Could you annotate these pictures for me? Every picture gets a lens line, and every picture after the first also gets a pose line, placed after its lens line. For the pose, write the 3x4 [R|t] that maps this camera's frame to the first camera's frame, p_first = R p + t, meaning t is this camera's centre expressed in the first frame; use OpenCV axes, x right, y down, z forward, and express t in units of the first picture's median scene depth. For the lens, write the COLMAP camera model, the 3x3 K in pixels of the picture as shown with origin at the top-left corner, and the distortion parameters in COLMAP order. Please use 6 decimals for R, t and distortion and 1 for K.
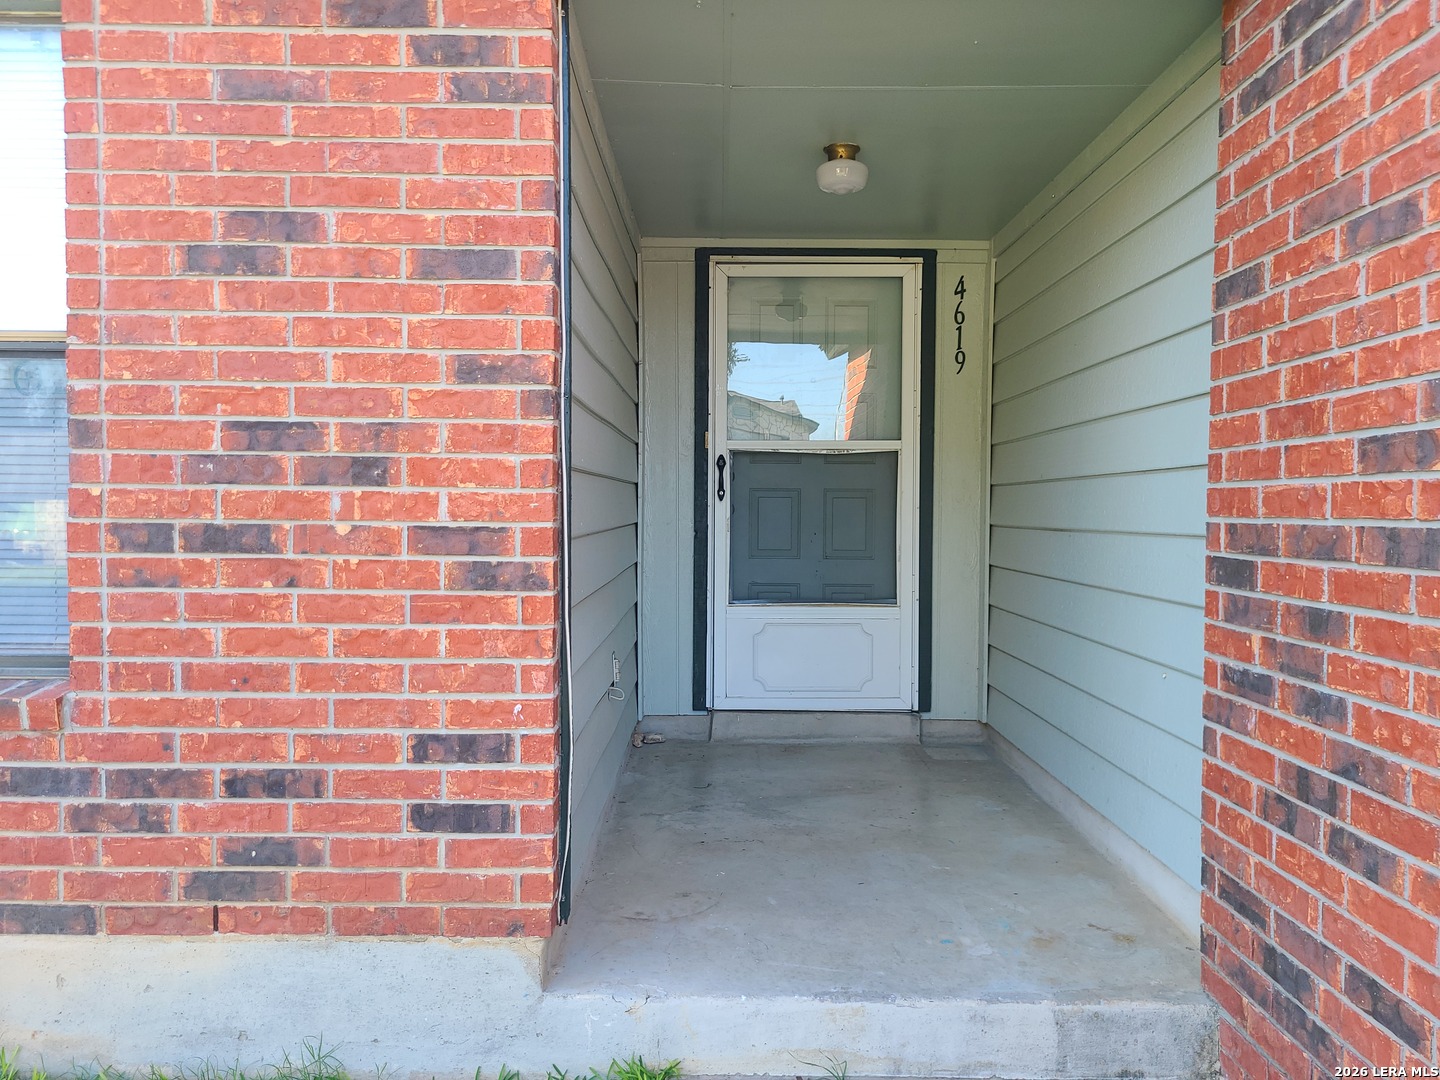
lens RADIAL K [[1094.7, 0, 719.9], [0, 1094.7, 534.5], [0, 0, 1]] dist [0.041381, -0.023440]
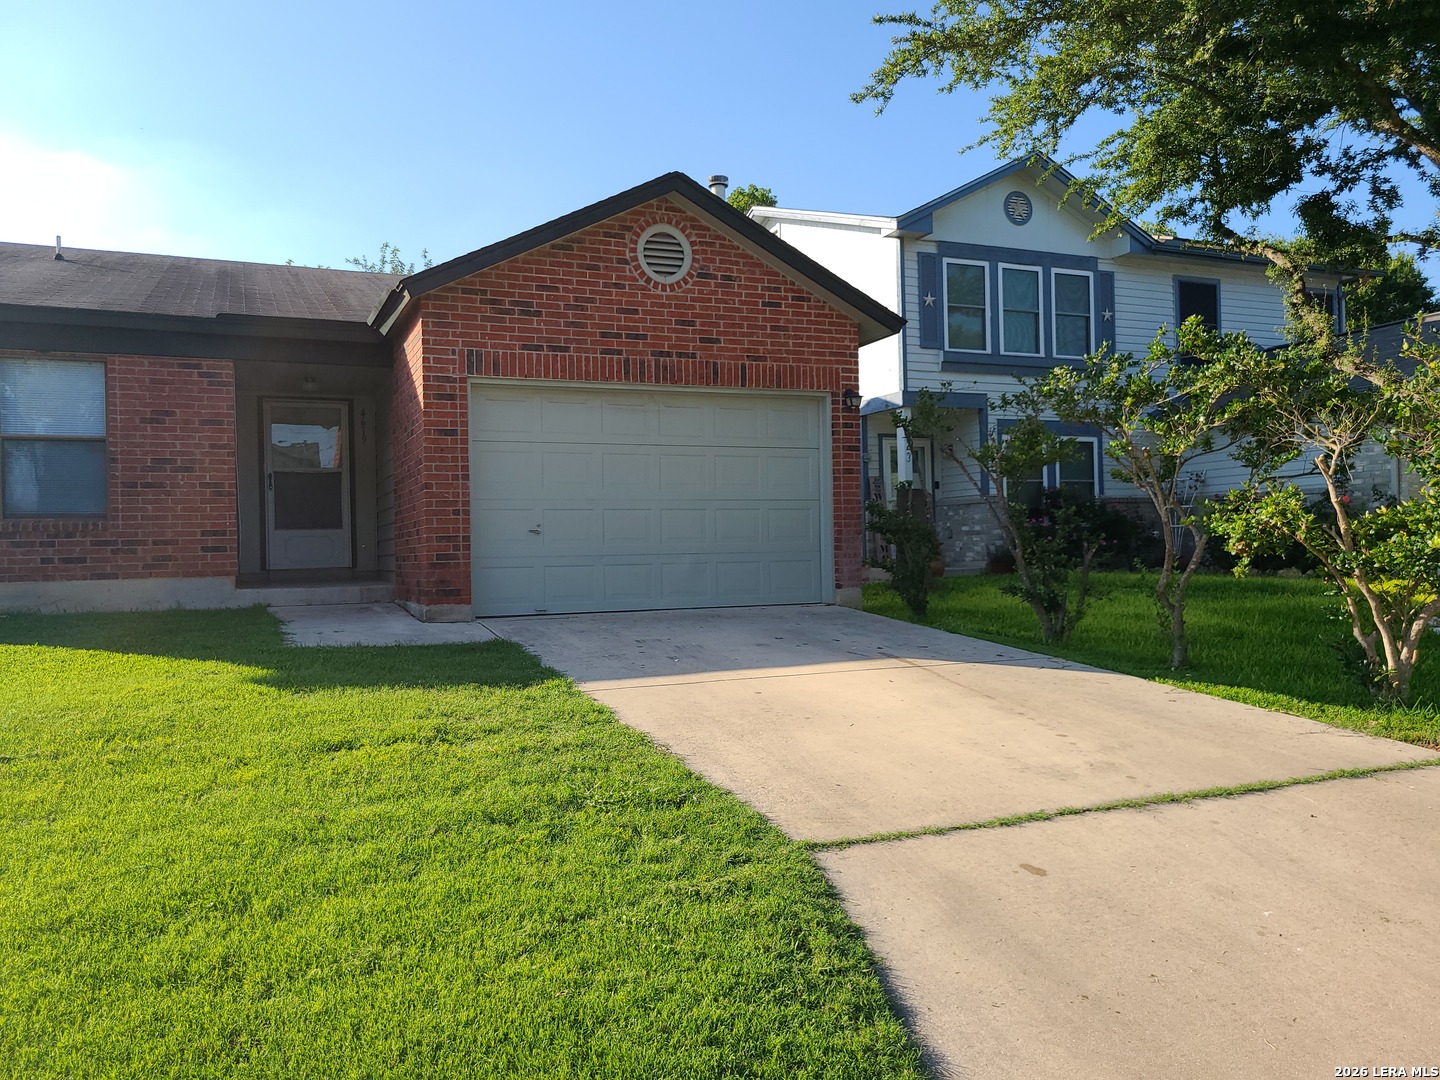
lens RADIAL K [[1094.7, 0, 721.3], [0, 1094.7, 539.5], [0, 0, 1]] dist [0.041381, -0.023440]
pose [[0.914317, -0.025200, 0.404214, -0.164989], [0.041765, 0.998608, -0.032214, 0.444819], [-0.402839, 0.046336, 0.914097, -3.800283]]
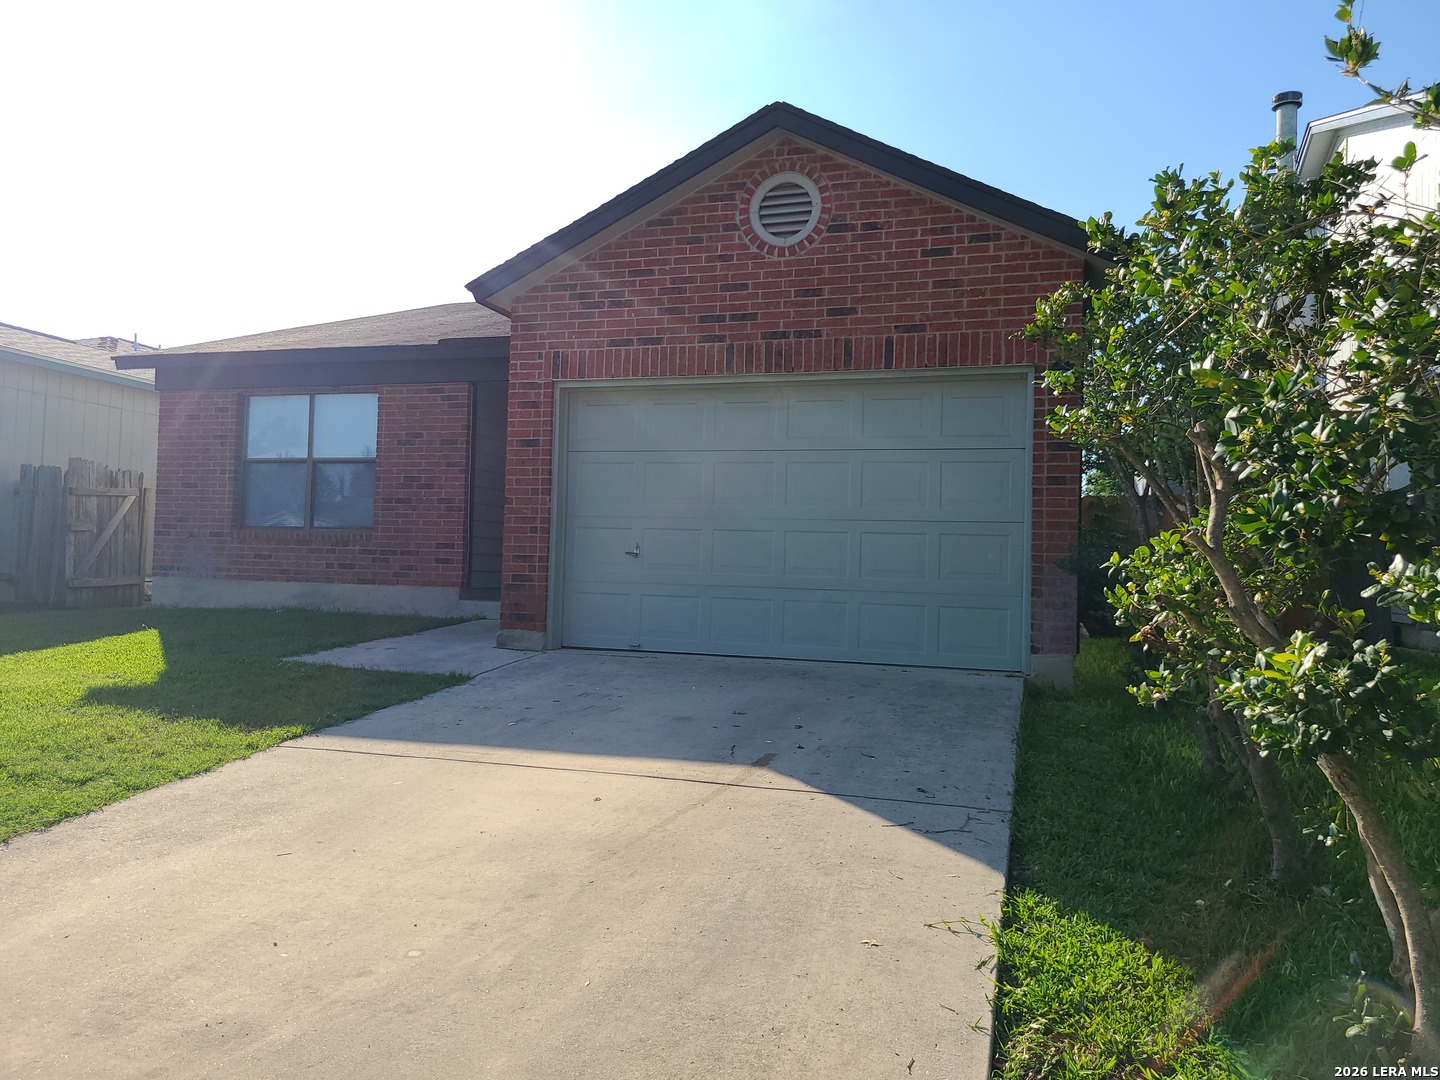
lens RADIAL K [[1094.7, 0, 696.3], [0, 1094.7, 522.0], [0, 0, 1]] dist [0.041381, -0.023440]
pose [[0.953872, 0.002756, -0.300200, 2.160293], [-0.025631, 0.997054, -0.072288, 0.401136], [0.299116, 0.076648, 0.951133, -3.083766]]
